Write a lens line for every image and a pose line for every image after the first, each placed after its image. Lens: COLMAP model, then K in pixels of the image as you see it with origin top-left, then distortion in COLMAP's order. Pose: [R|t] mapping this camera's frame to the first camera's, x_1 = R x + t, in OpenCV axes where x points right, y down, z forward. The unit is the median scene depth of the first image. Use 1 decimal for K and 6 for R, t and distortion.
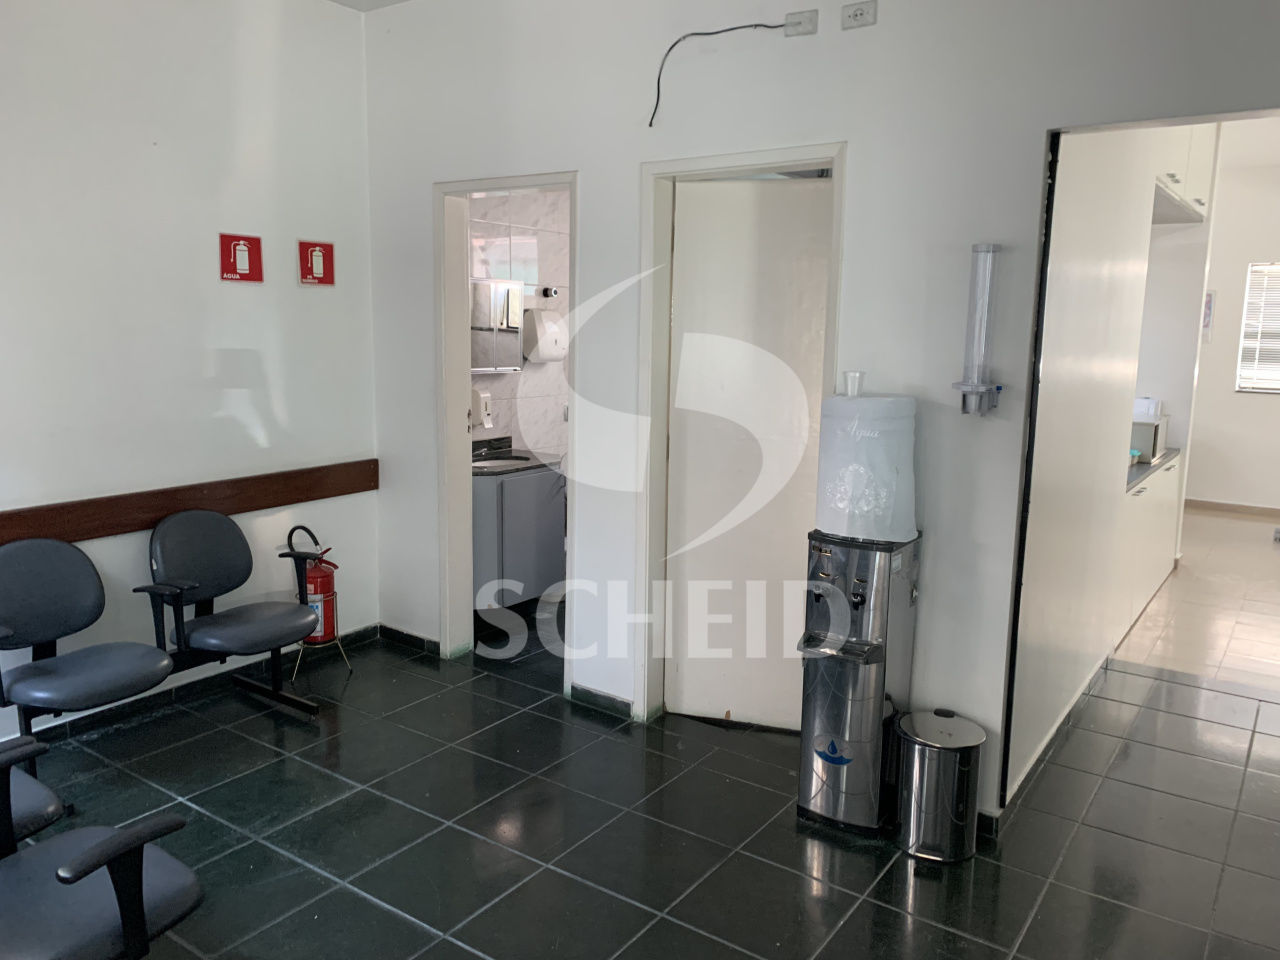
lens RADIAL K [[985.1, 0, 640.0], [0, 985.1, 480.0], [0, 0, 1]] dist [0.003616, -0.003696]
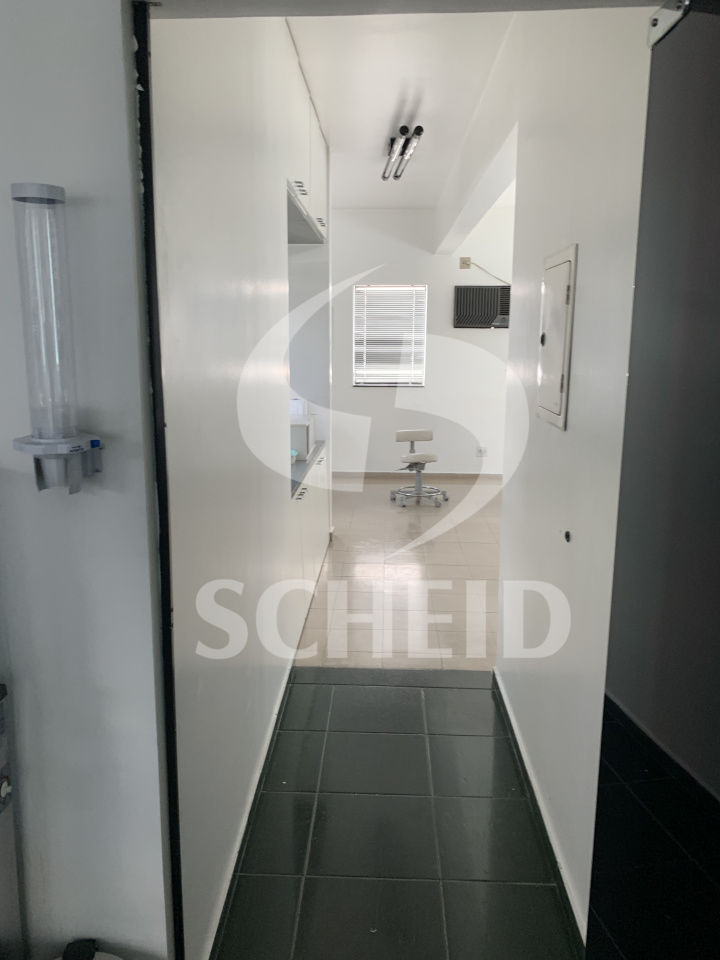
lens RADIAL K [[729.2, 0, 360.0], [0, 729.2, 480.0], [0, 0, 1]] dist [0.075906, -0.161963]
pose [[0.839788, -0.113648, 0.530886, 0.132547], [0.093571, 0.993510, 0.064667, -0.043068], [-0.534790, -0.004631, 0.844972, 0.277457]]
